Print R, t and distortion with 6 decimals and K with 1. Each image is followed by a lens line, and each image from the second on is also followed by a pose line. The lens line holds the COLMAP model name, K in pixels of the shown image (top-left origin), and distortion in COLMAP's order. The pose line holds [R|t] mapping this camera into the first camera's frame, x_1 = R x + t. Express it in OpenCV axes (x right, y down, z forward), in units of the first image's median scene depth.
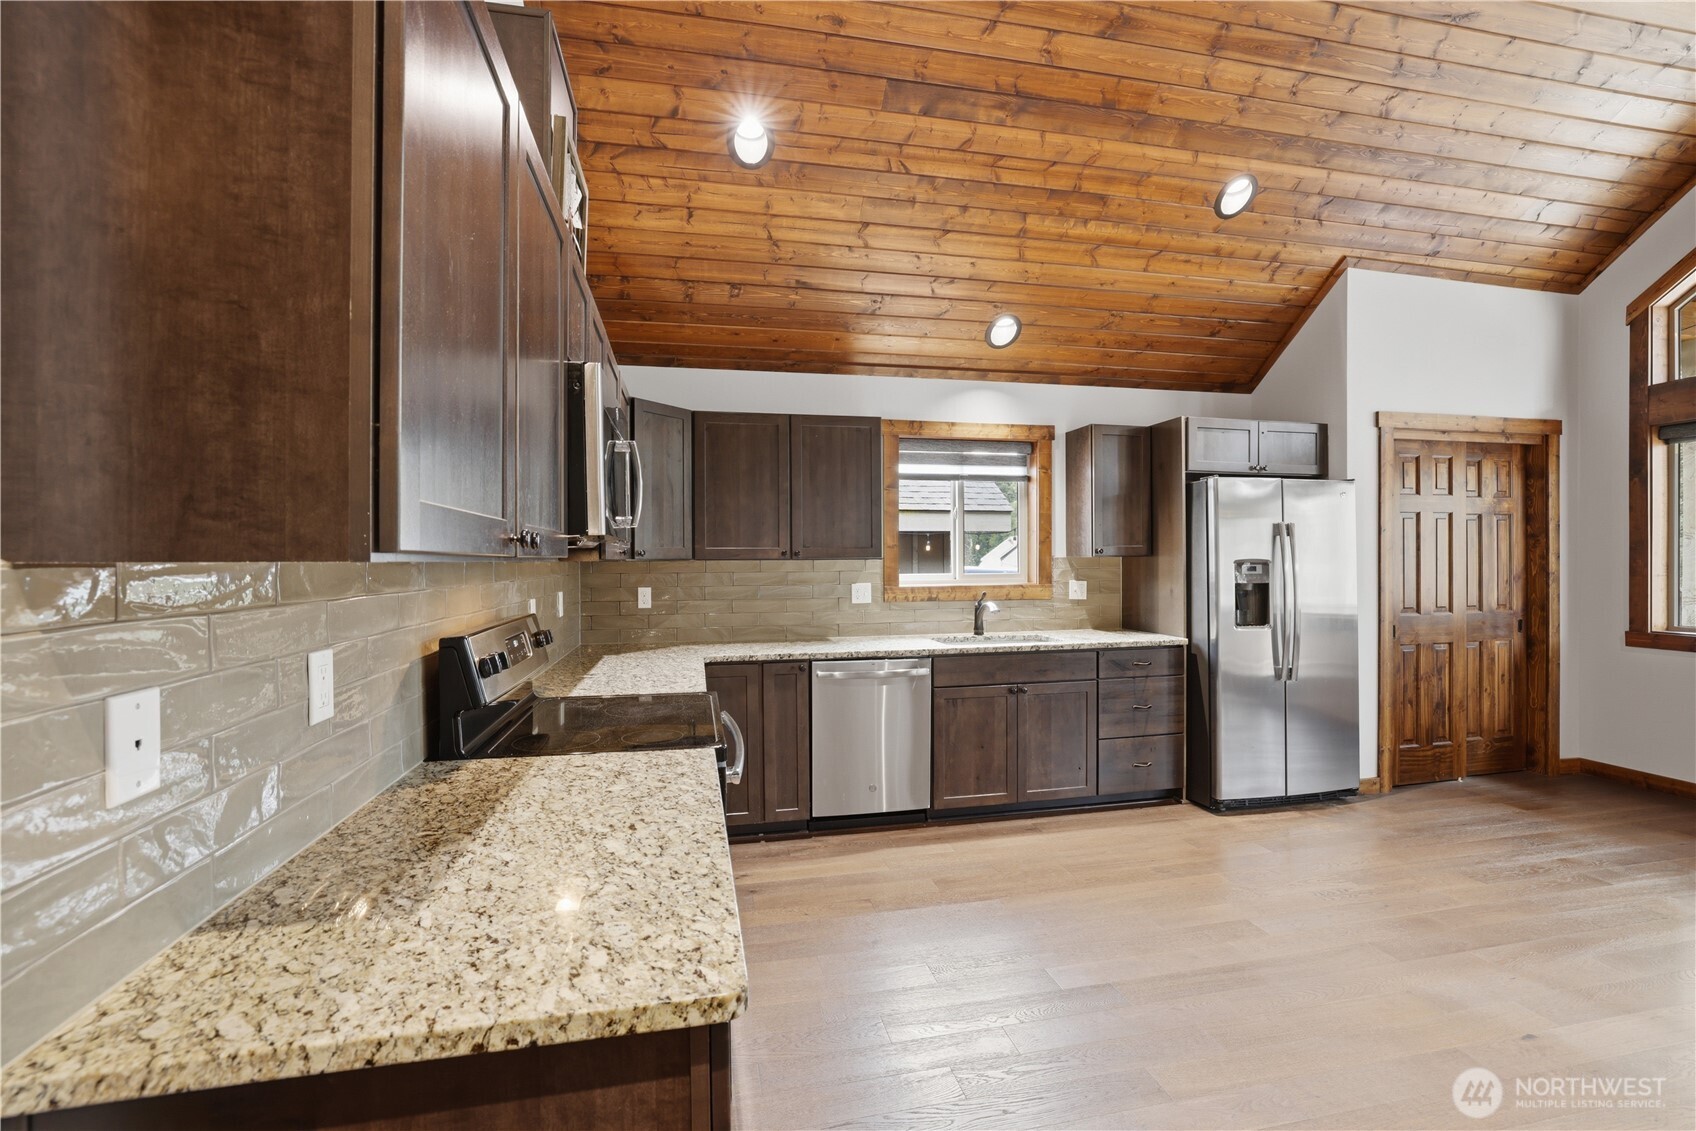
lens RADIAL K [[751.4, 0, 851.6], [0, 751.4, 566.5], [0, 0, 1]] dist [-0.014051, 0.000978]
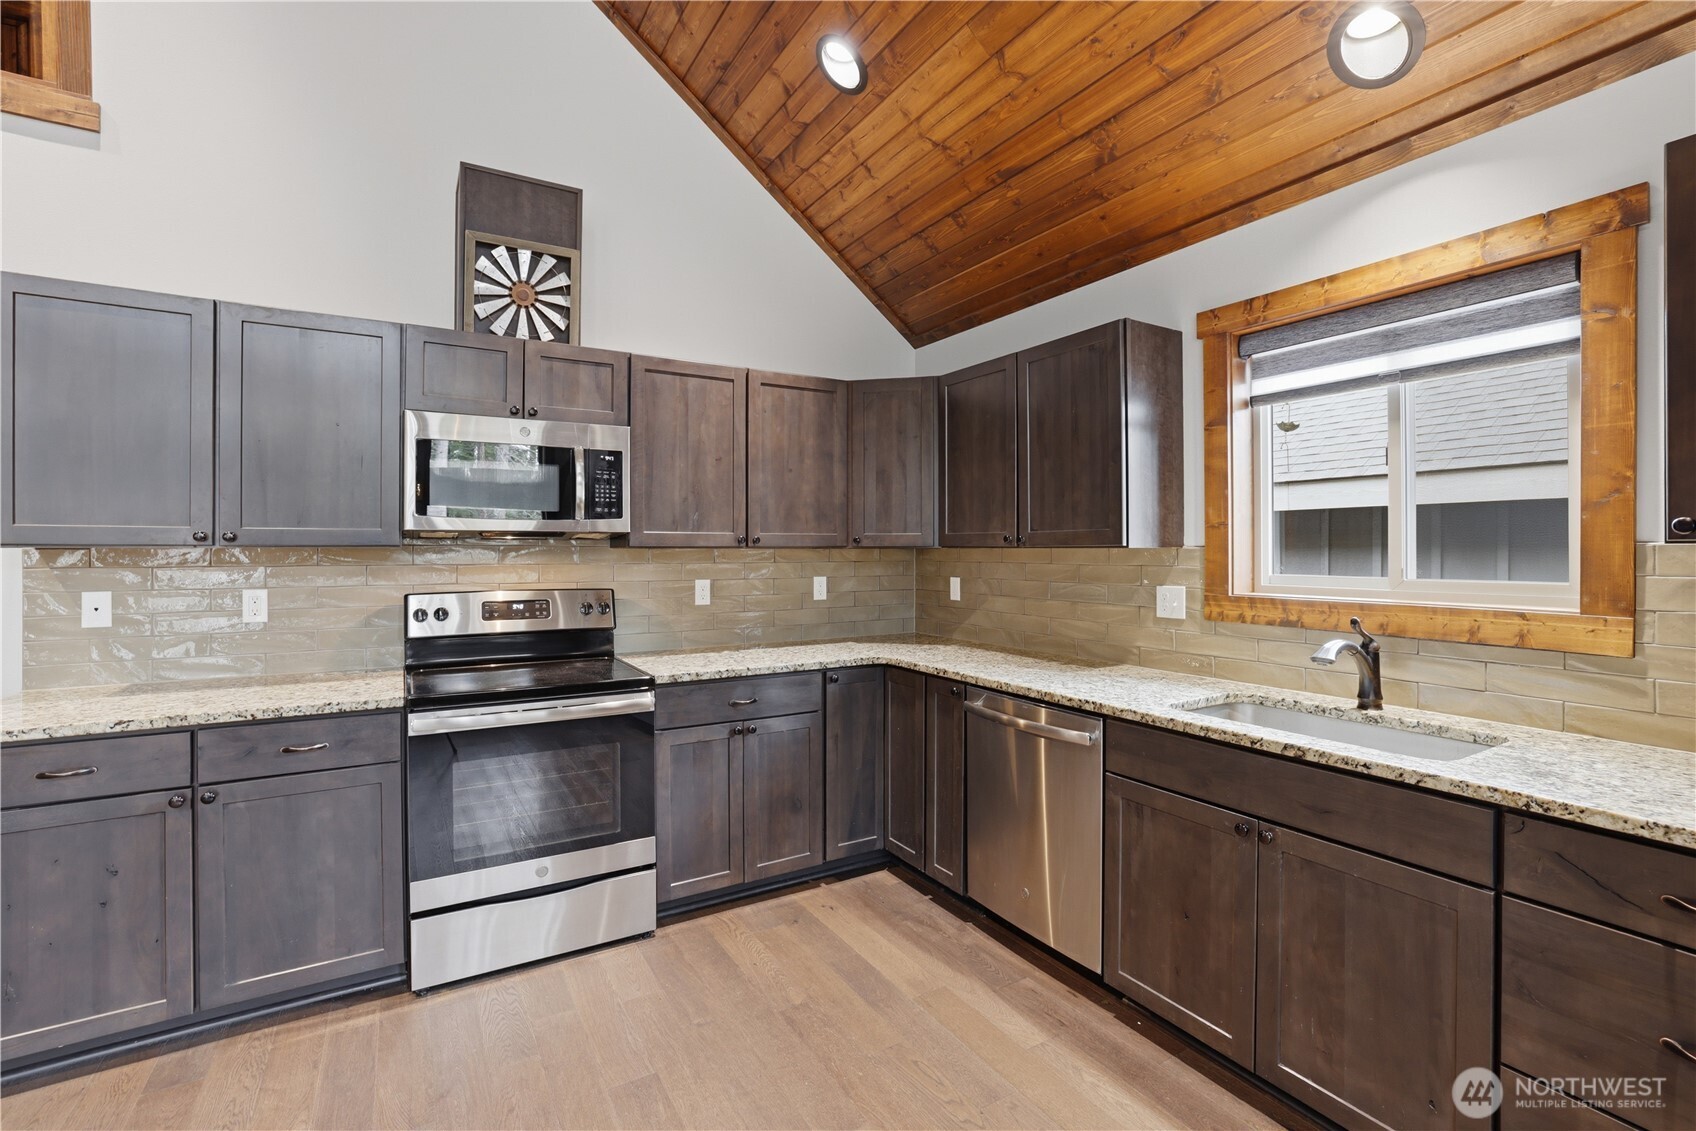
lens RADIAL K [[751.4, 0, 847.6], [0, 751.4, 547.7], [0, 0, 1]] dist [-0.014051, 0.000978]
pose [[0.322014, 0.004673, -0.946723, 0.555349], [-0.011063, 0.999938, 0.001173, -0.007541], [0.946670, 0.010095, 0.322046, 0.591171]]
